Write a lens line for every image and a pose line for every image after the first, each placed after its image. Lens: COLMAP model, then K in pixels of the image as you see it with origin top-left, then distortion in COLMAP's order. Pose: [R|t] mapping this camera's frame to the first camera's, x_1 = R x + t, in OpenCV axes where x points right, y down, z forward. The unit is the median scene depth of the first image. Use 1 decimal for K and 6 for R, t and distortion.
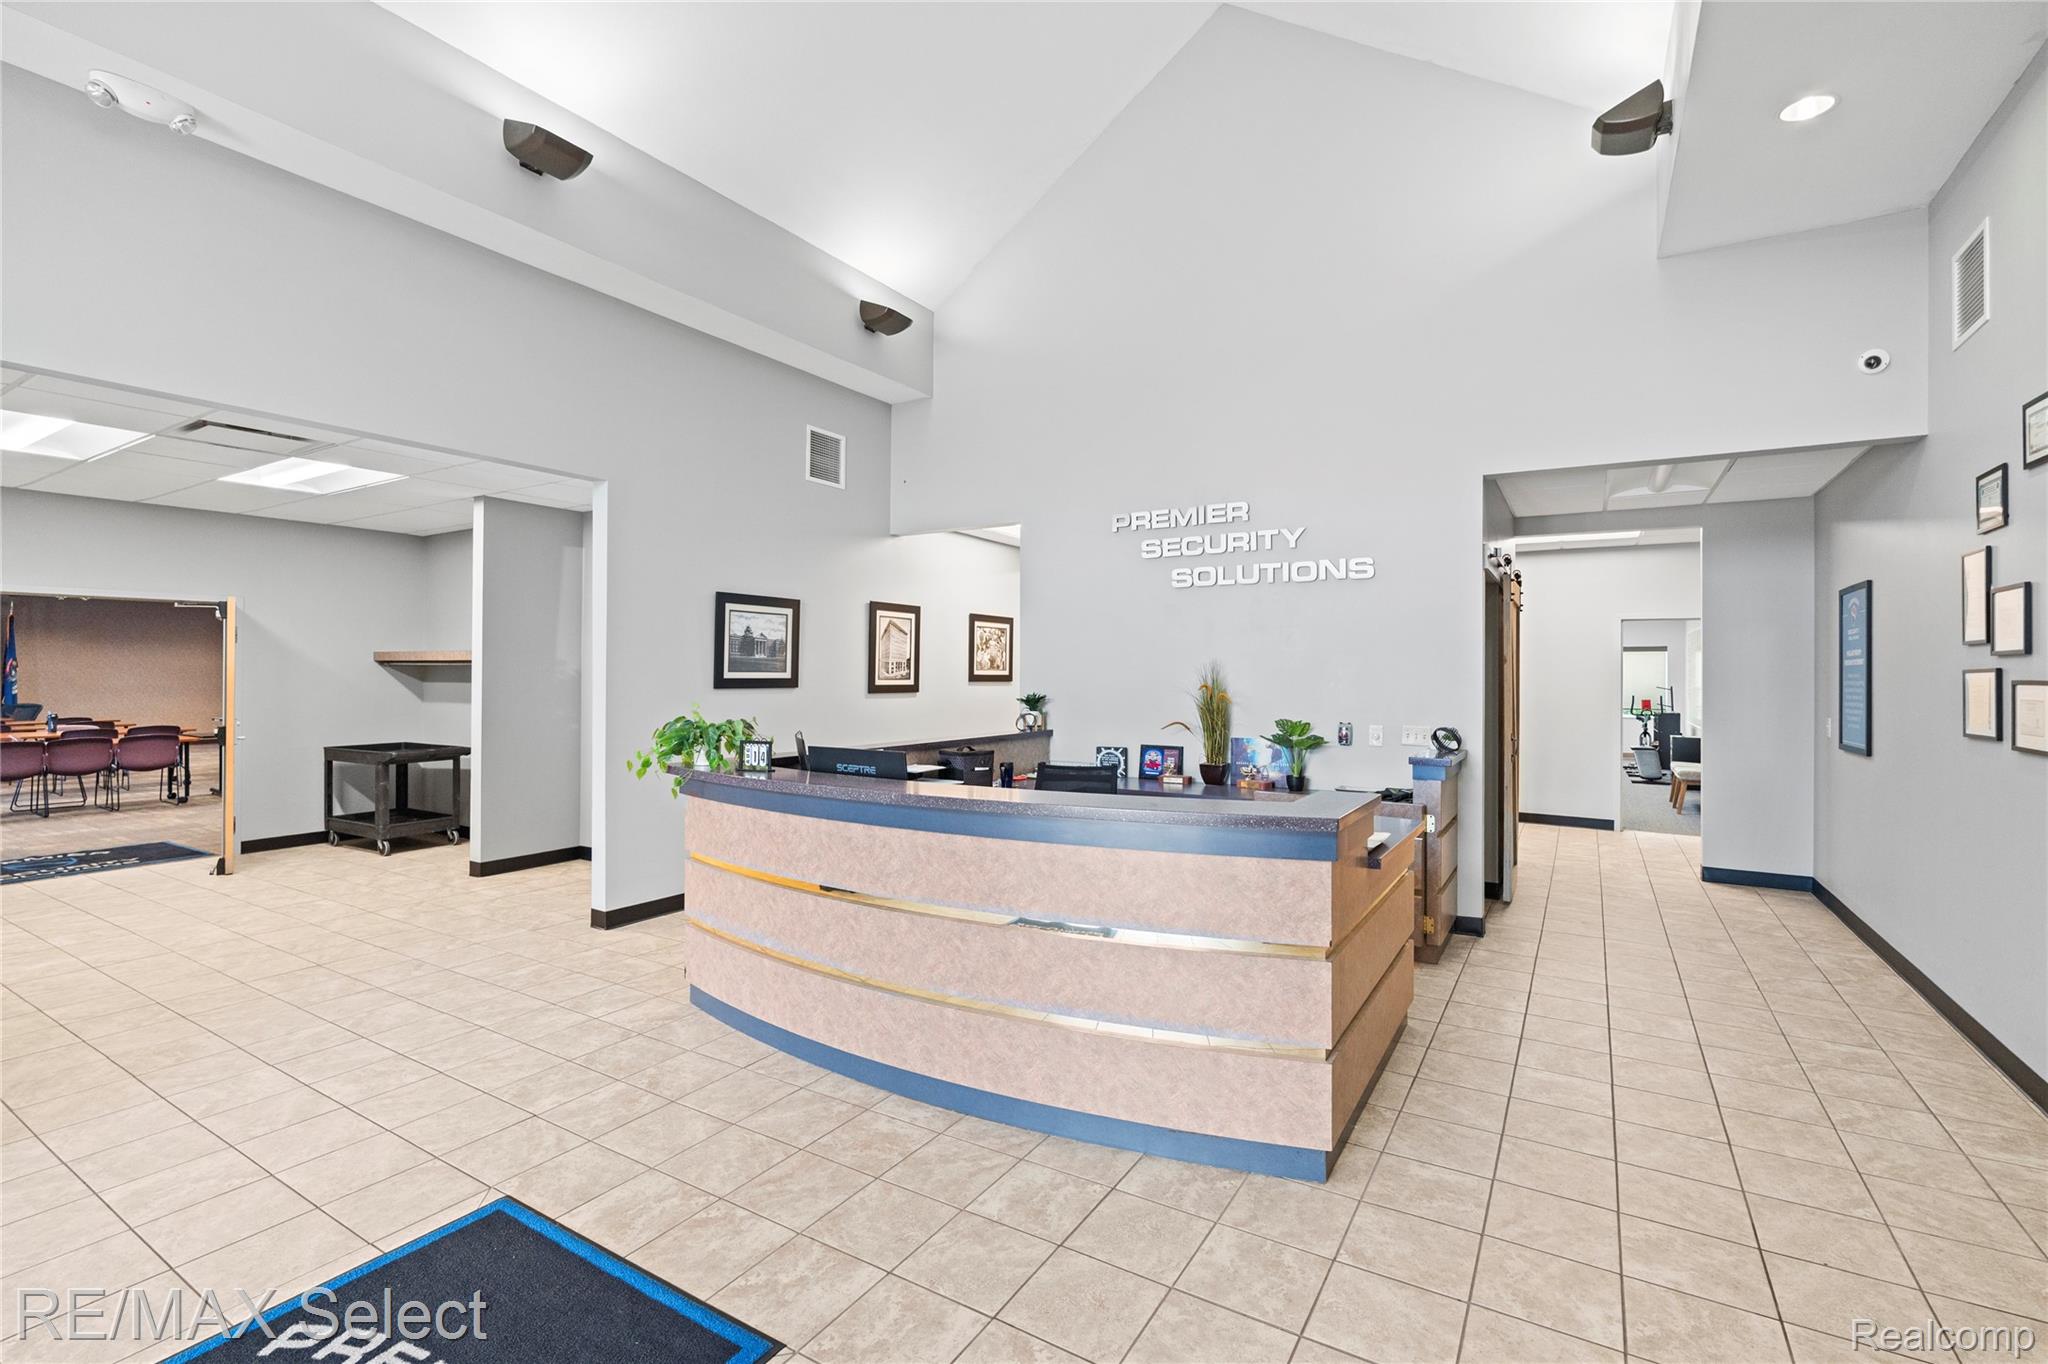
lens RADIAL K [[914.2, 0, 1029.6], [0, 914.2, 669.7], [0, 0, 1]] dist [-0.000951, -0.000005]
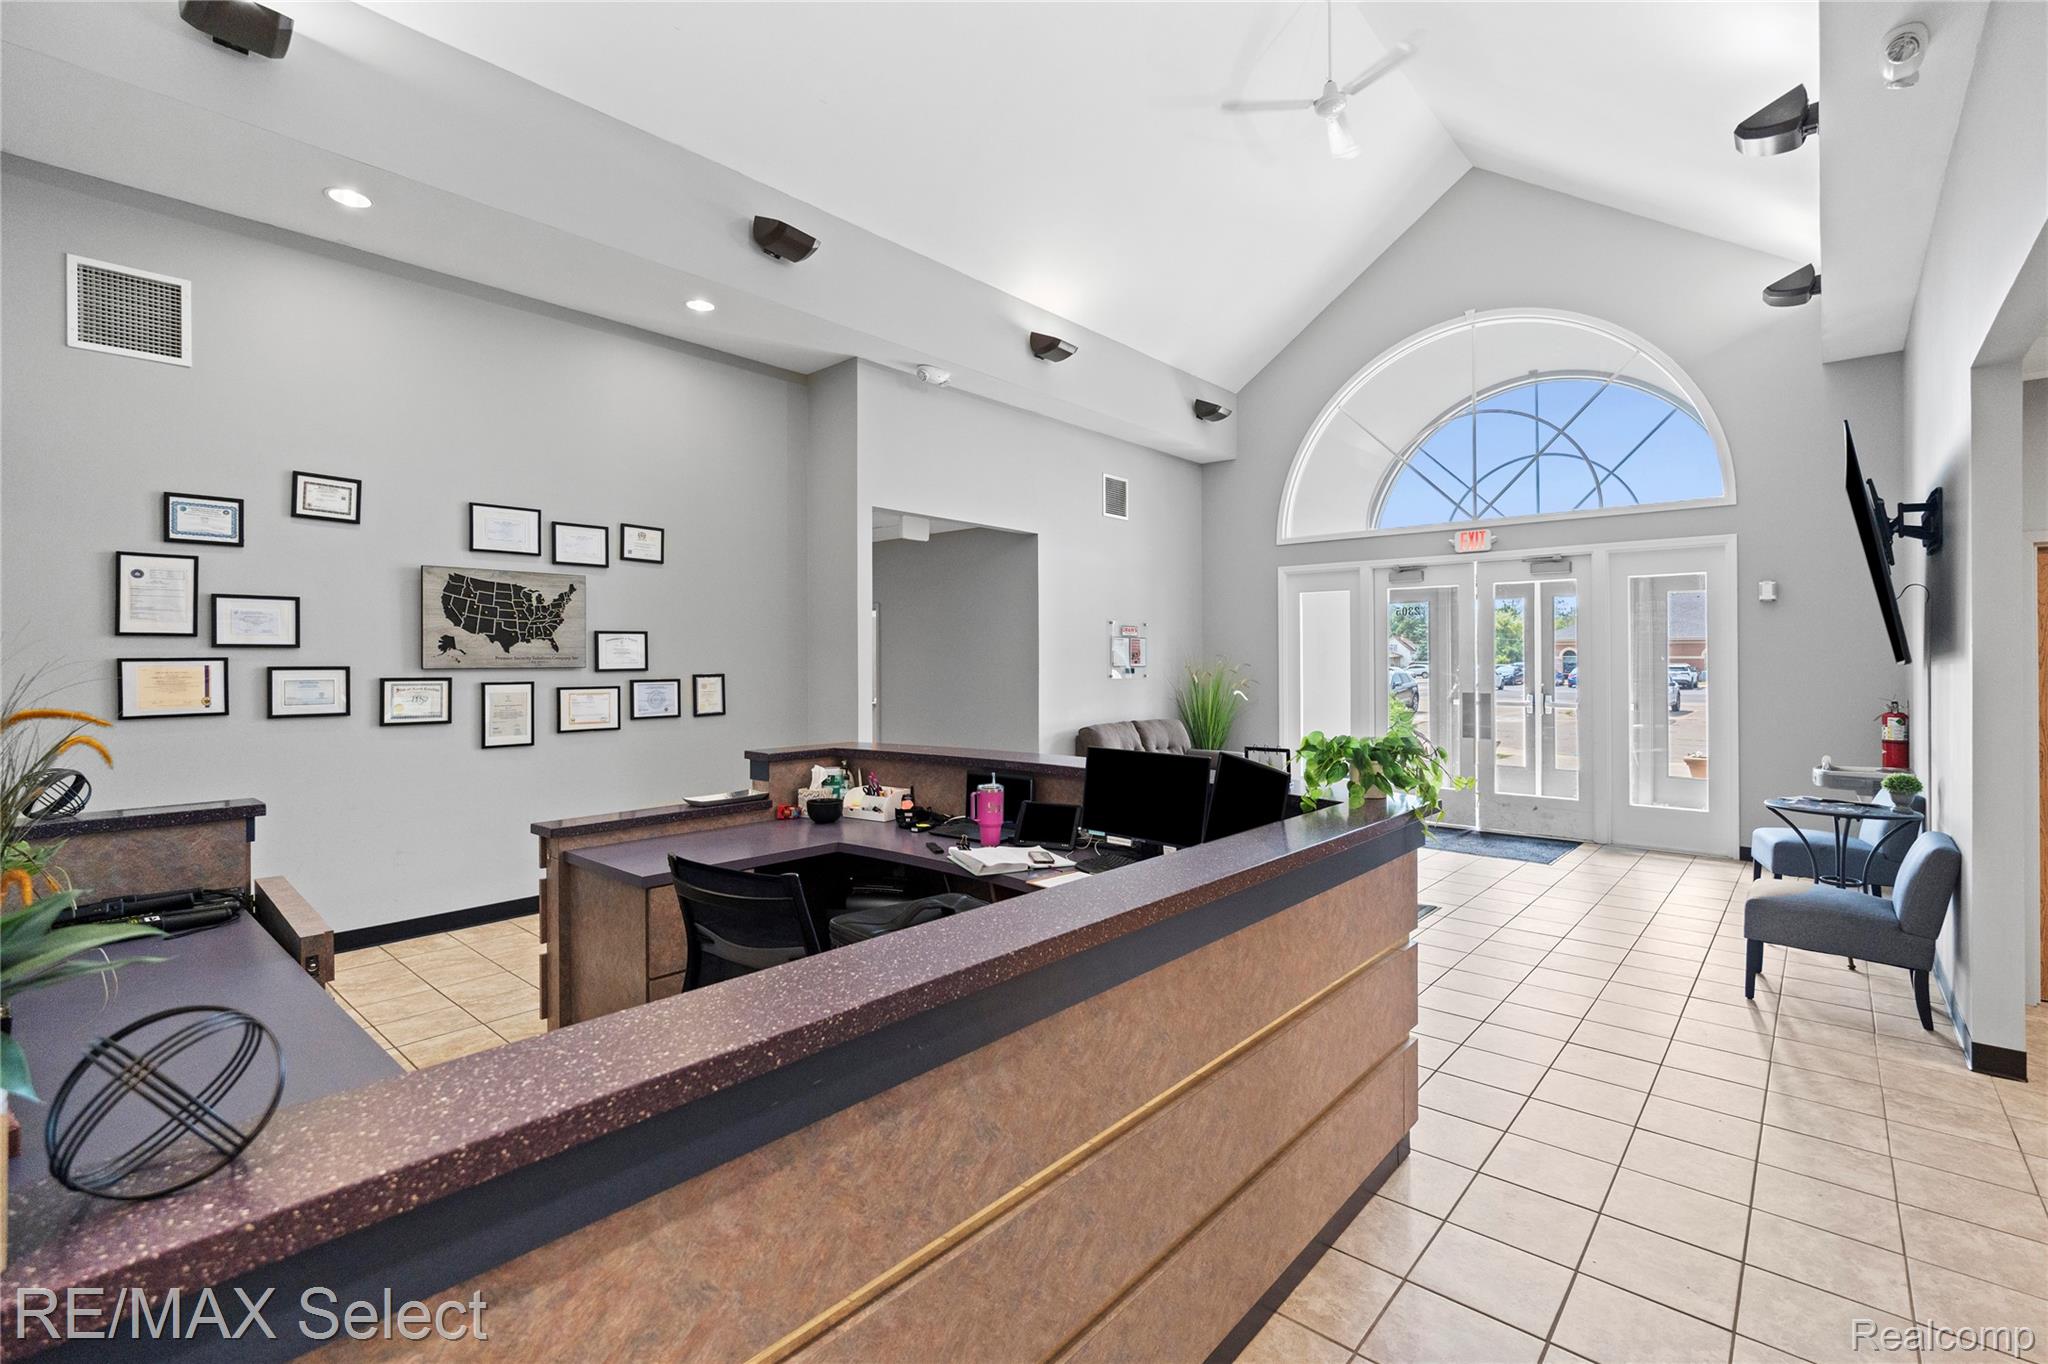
lens RADIAL K [[913.0, 0, 1030.1], [0, 913.0, 649.7], [0, 0, 1]] dist [-0.000602, -0.000044]
pose [[-0.986204, -0.002461, 0.165516, -0.177177], [-0.004197, 0.999940, -0.010138, -0.003299], [-0.165481, -0.010693, -0.986155, 1.505089]]
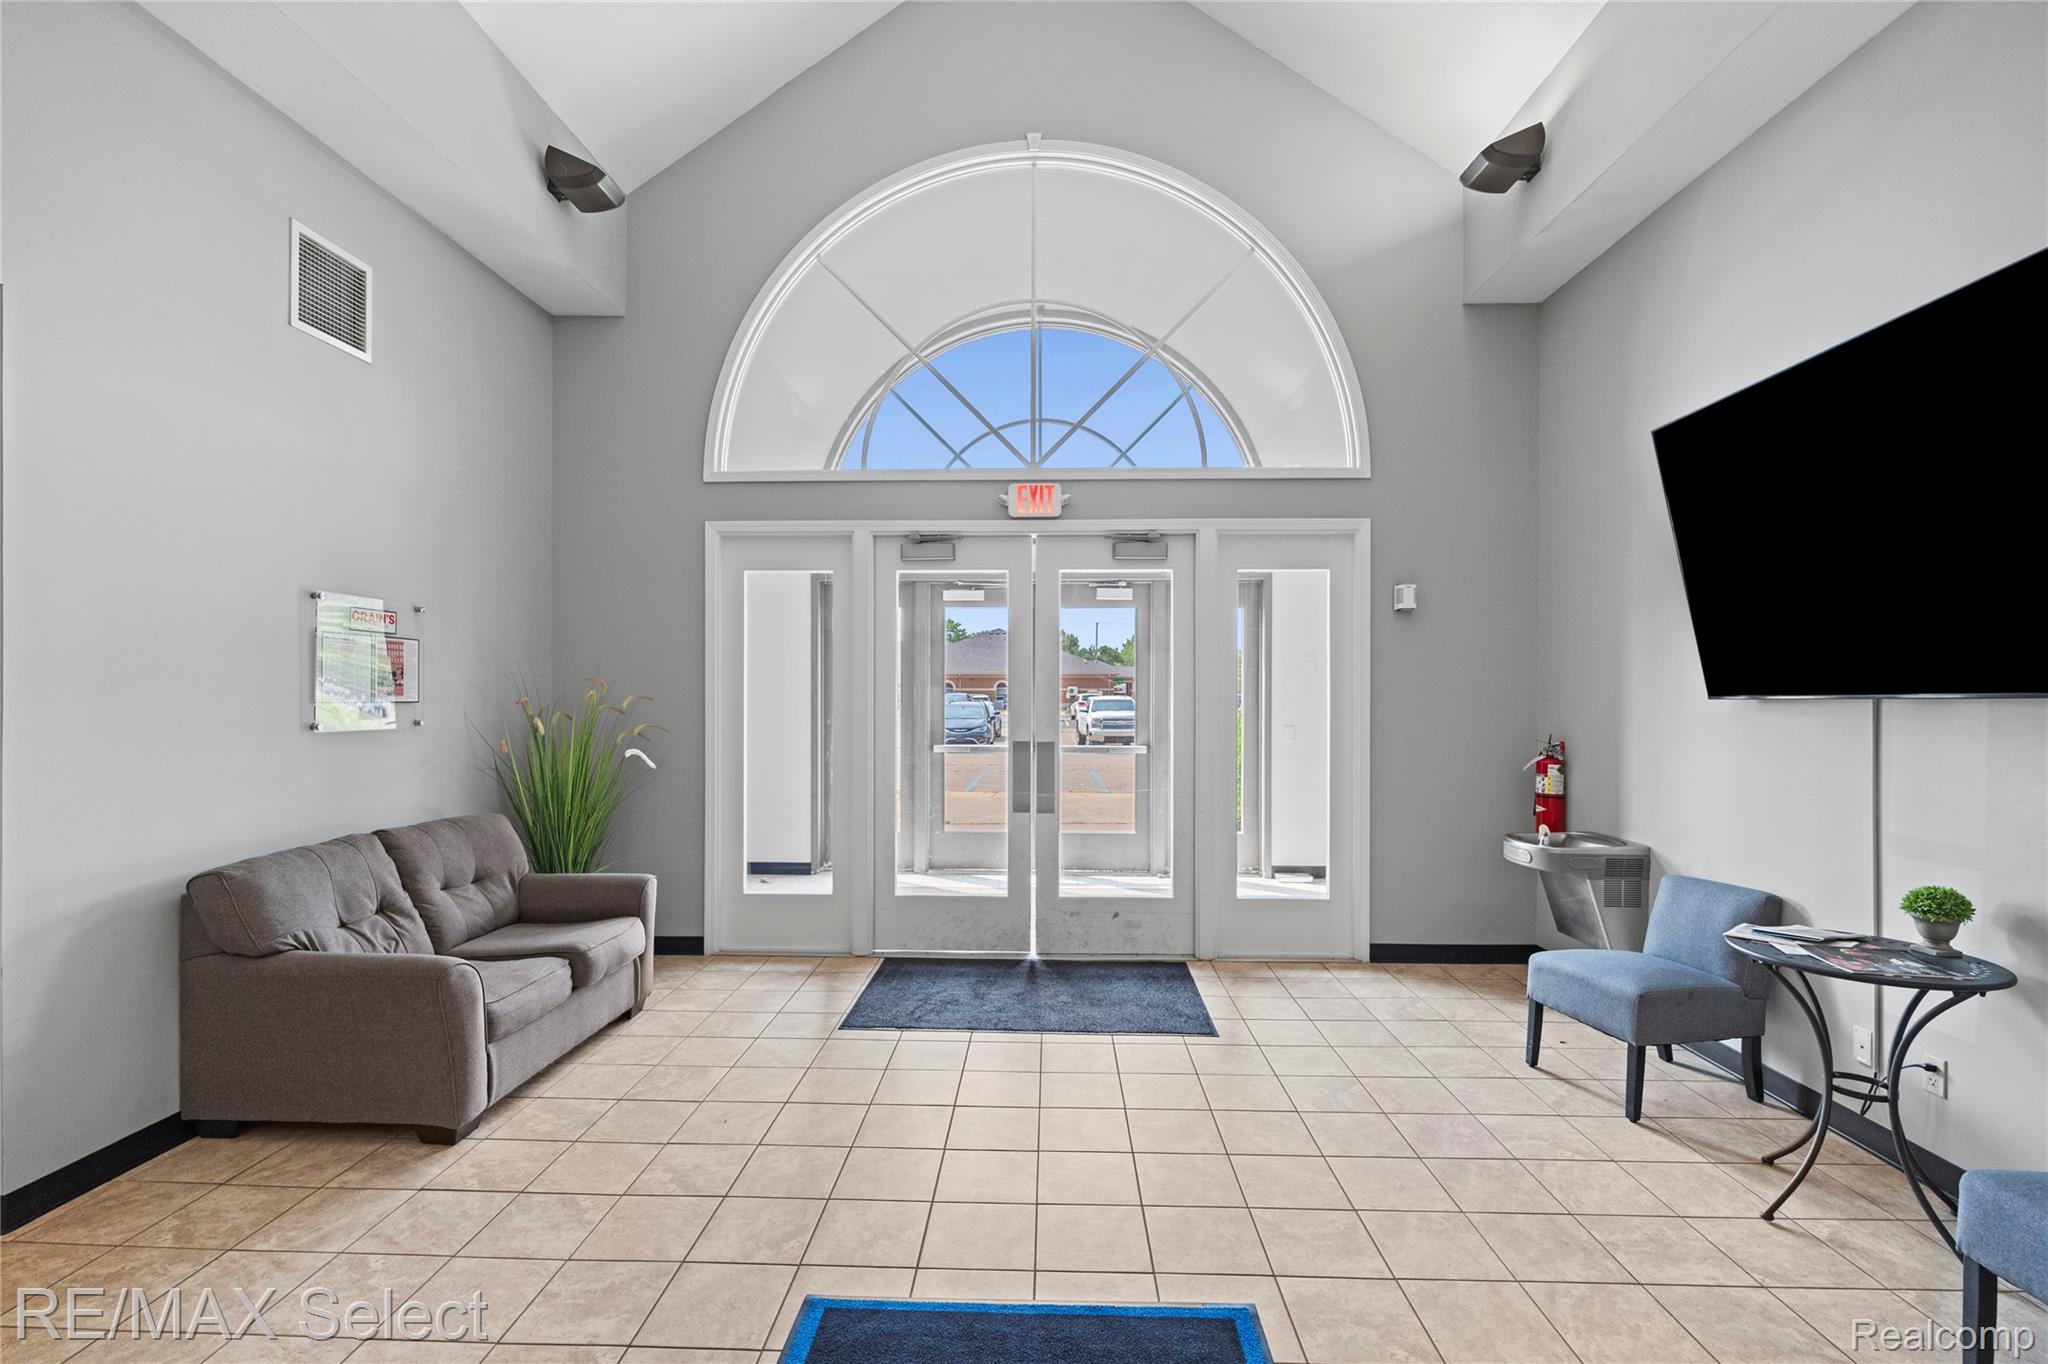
lens RADIAL K [[905.0, 0, 1024.4], [0, 905.0, 691.0], [0, 0, 1]] dist [-0.004375, -0.000325]
pose [[-0.866758, -0.007744, -0.498668, -0.170956], [-0.006863, 0.999970, -0.003600, 0.000947], [0.498681, 0.000302, -0.866785, 0.588799]]
